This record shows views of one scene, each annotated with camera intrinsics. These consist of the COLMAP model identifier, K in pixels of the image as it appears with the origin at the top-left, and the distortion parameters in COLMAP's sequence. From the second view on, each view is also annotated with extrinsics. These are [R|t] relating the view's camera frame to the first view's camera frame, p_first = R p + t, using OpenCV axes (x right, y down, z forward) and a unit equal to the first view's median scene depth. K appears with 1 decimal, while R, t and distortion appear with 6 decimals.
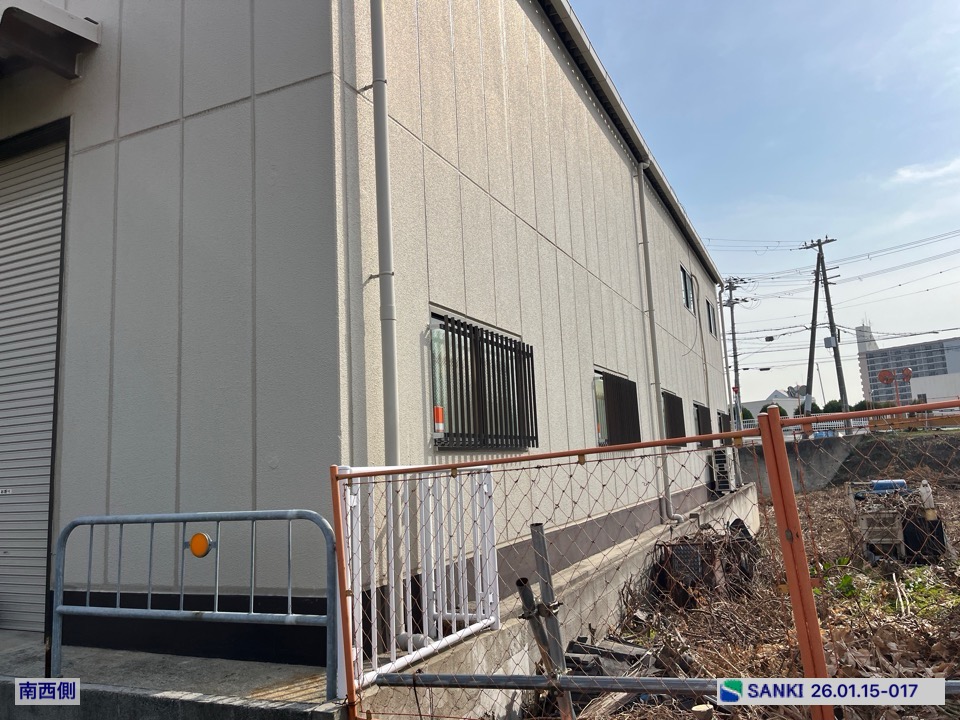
lens RADIAL K [[723.0, 0, 486.9], [0, 723.0, 358.2], [0, 0, 1]] dist [0.071388, -0.092333]
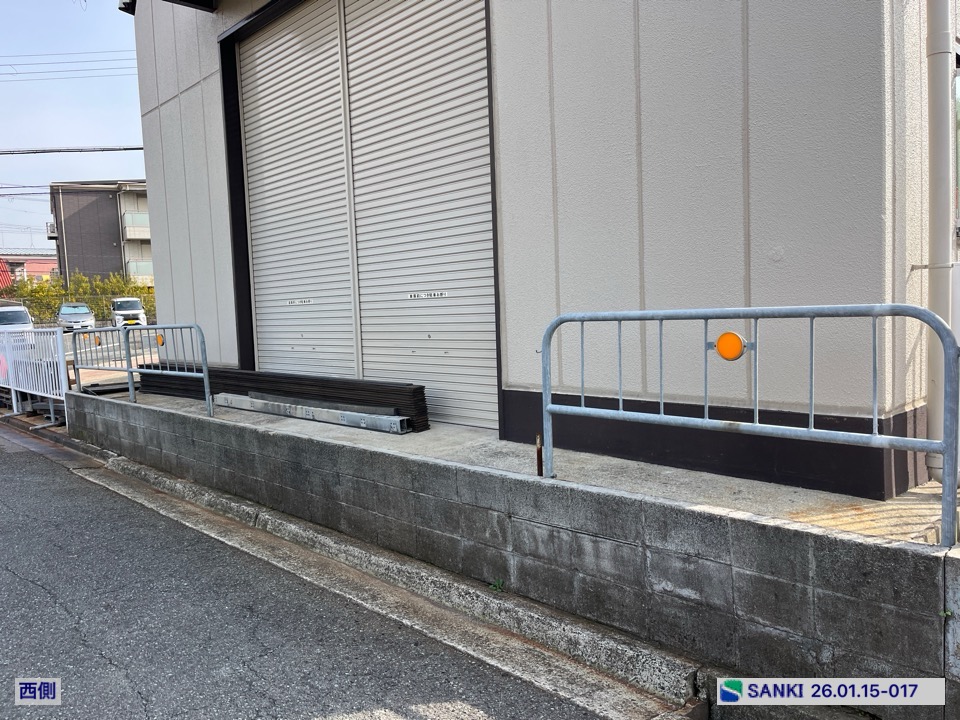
lens RADIAL K [[723.0, 0, 486.9], [0, 723.0, 358.2], [0, 0, 1]] dist [0.071388, -0.092333]
pose [[0.927928, 0.038515, -0.370764, -0.228814], [0.049384, 0.973179, 0.224688, 0.046059], [0.369474, -0.226804, 0.901138, 0.098241]]
